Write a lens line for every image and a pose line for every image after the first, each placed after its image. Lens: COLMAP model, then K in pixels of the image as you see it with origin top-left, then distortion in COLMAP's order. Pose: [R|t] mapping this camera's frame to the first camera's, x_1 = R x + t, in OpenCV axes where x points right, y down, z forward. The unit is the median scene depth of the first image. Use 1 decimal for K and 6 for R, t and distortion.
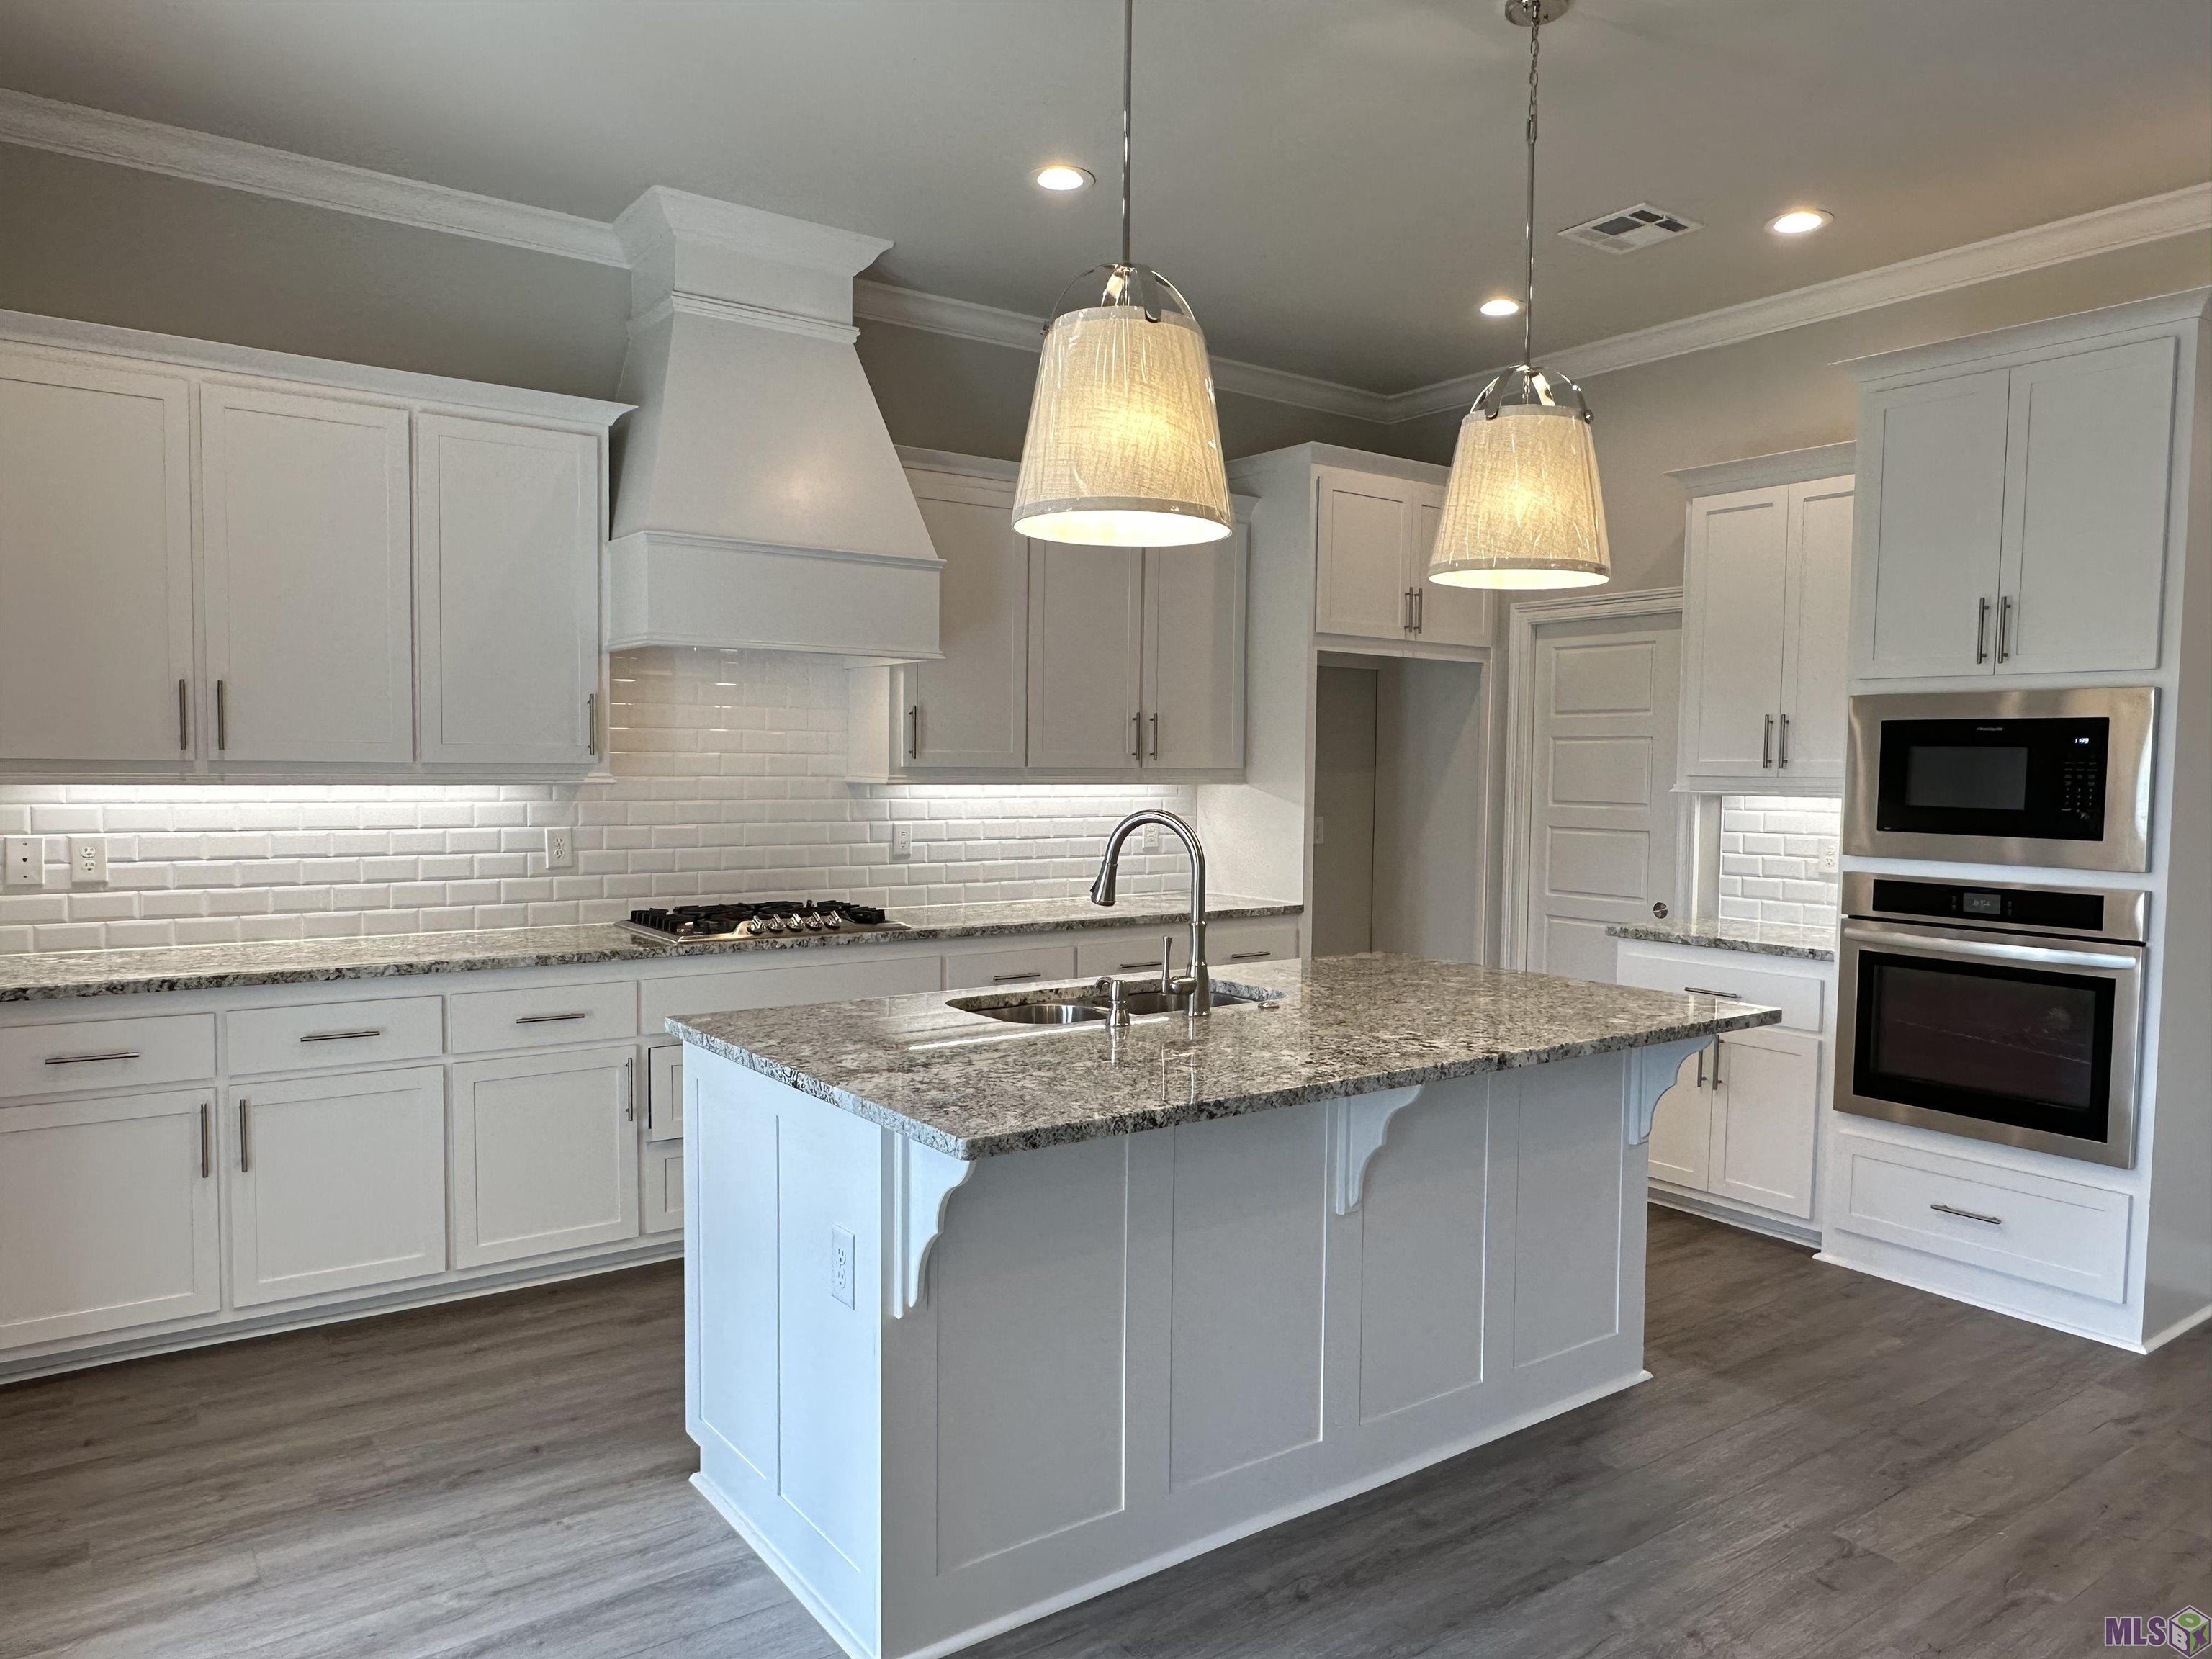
lens RADIAL K [[1487.4, 0, 1084.8], [0, 1487.4, 844.8], [0, 0, 1]] dist [-0.003717, 0.002088]
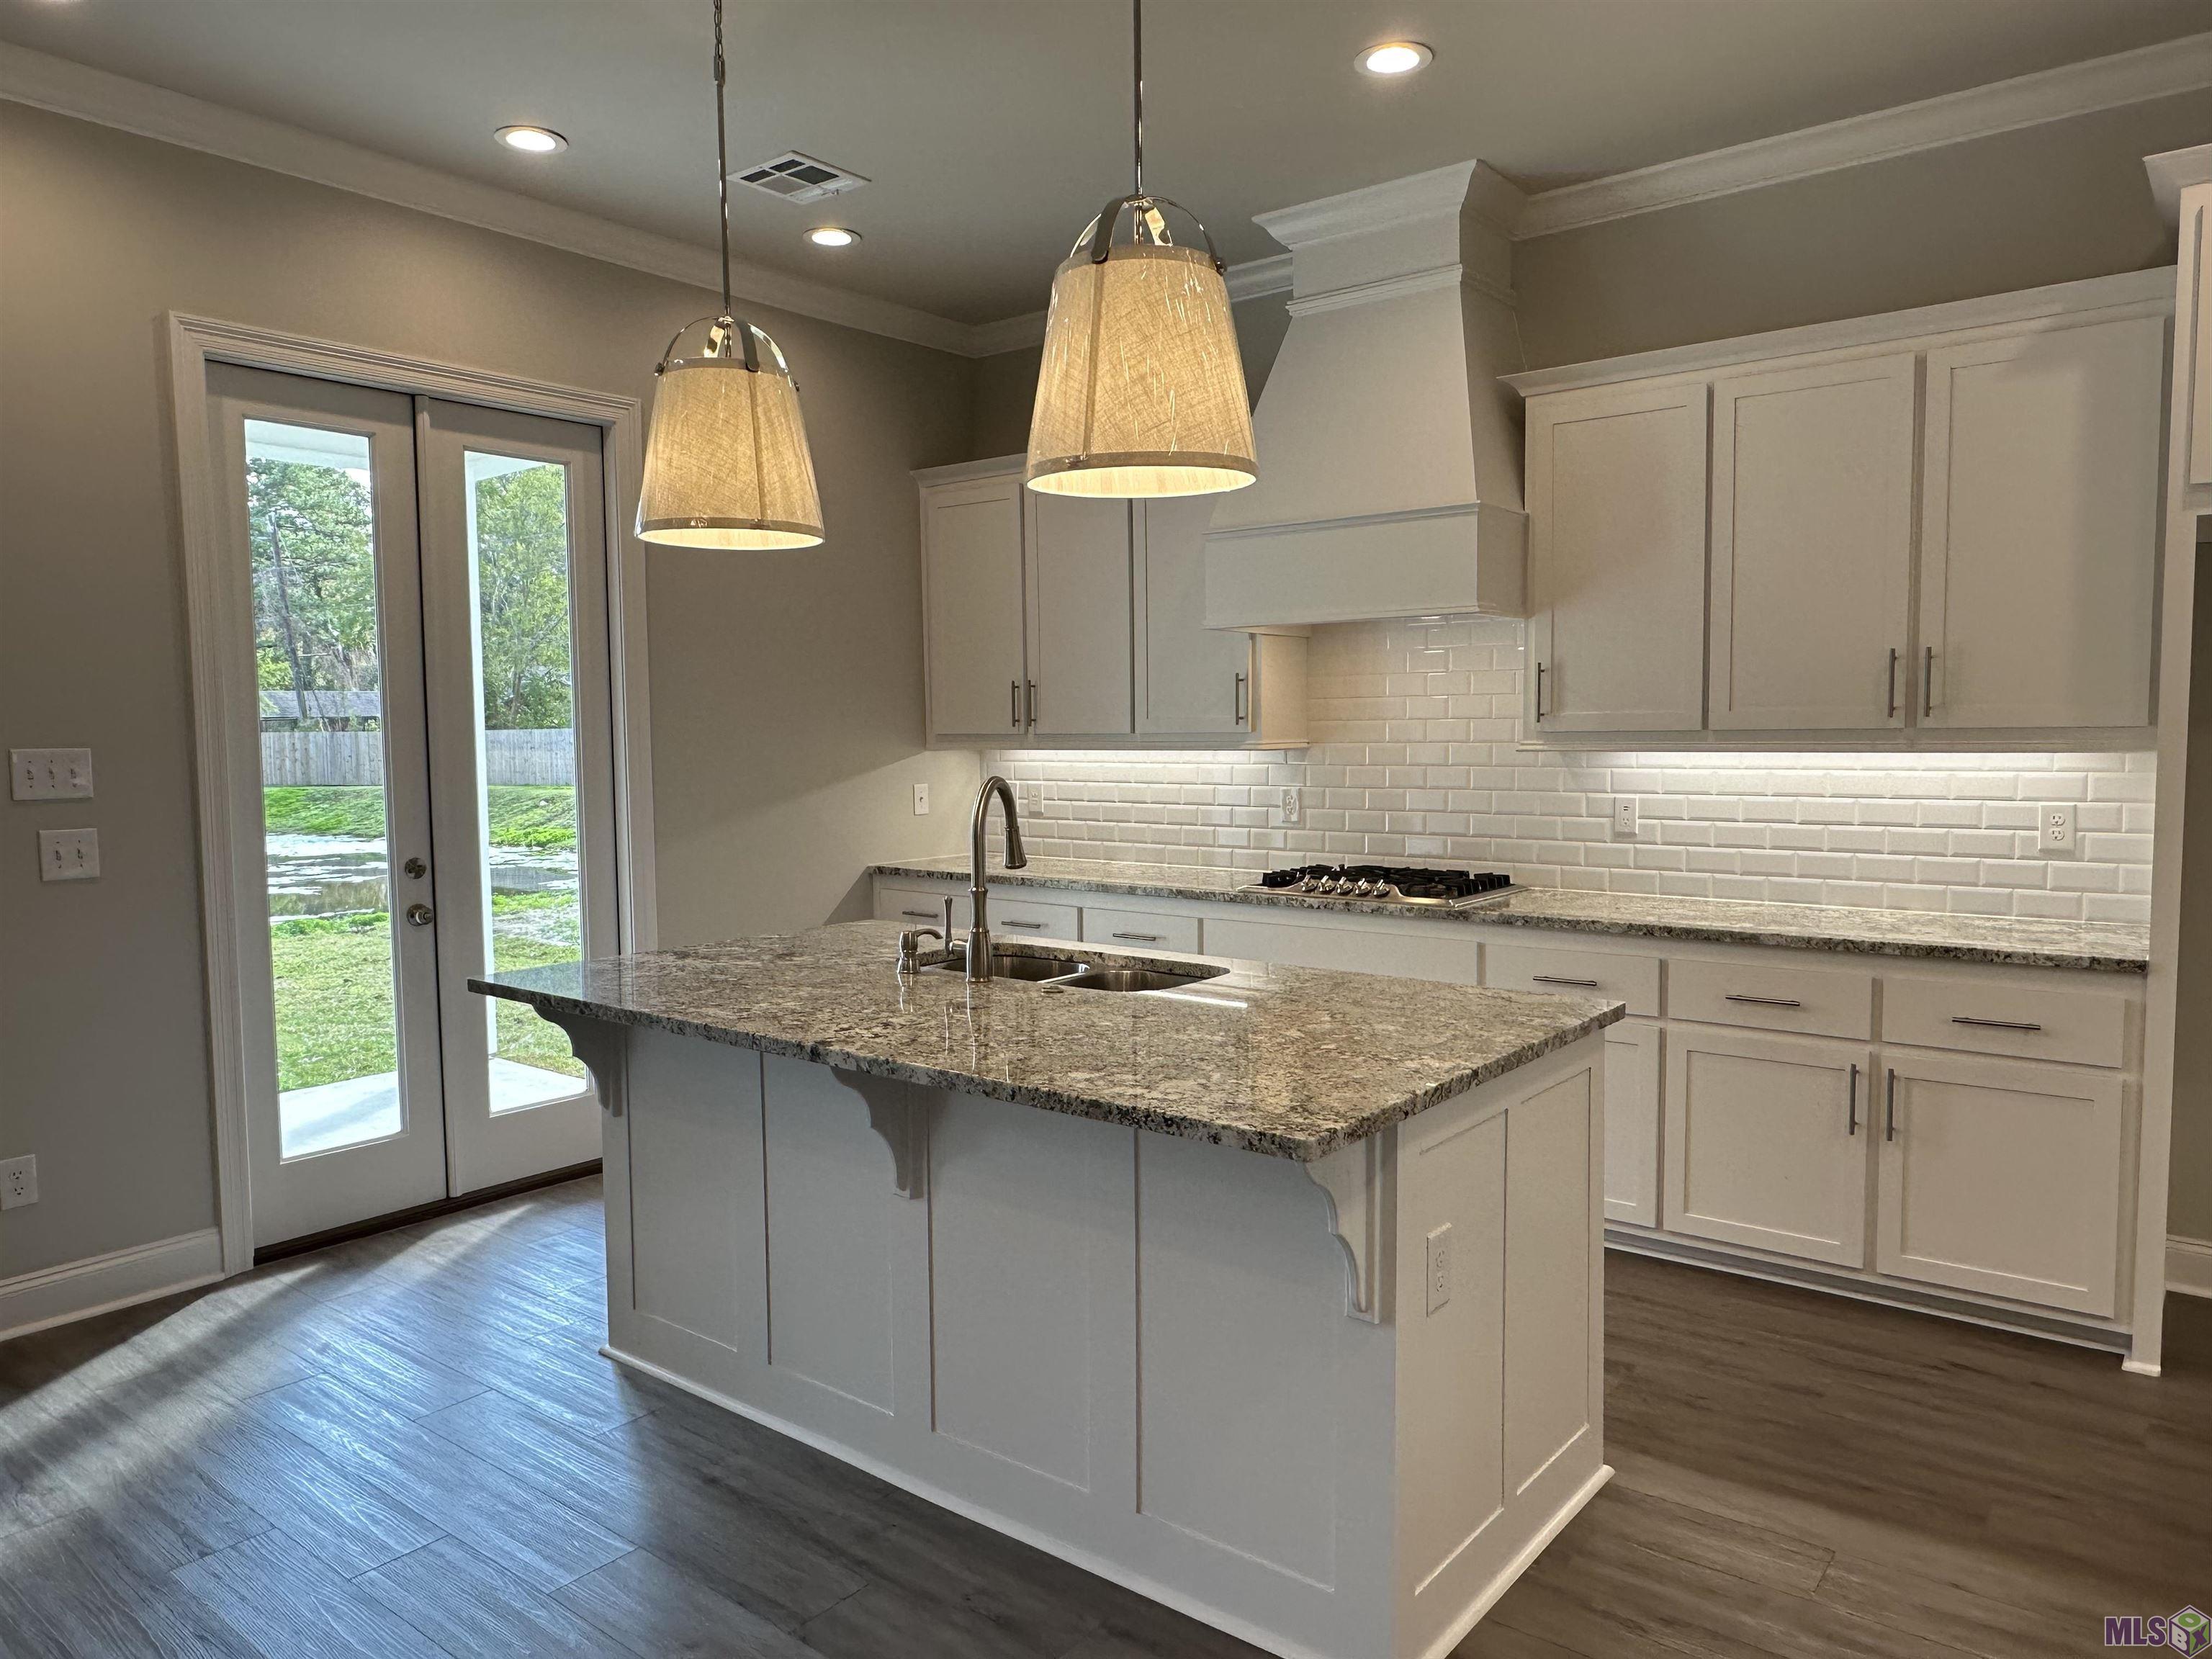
lens RADIAL K [[1487.4, 0, 1085.5], [0, 1487.4, 823.0], [0, 0, 1]] dist [-0.003717, 0.002088]
pose [[0.269691, 0.047967, -0.961751, 0.693151], [-0.042221, 0.998387, 0.037954, -0.020726], [0.962021, 0.030371, 0.271282, 0.522104]]
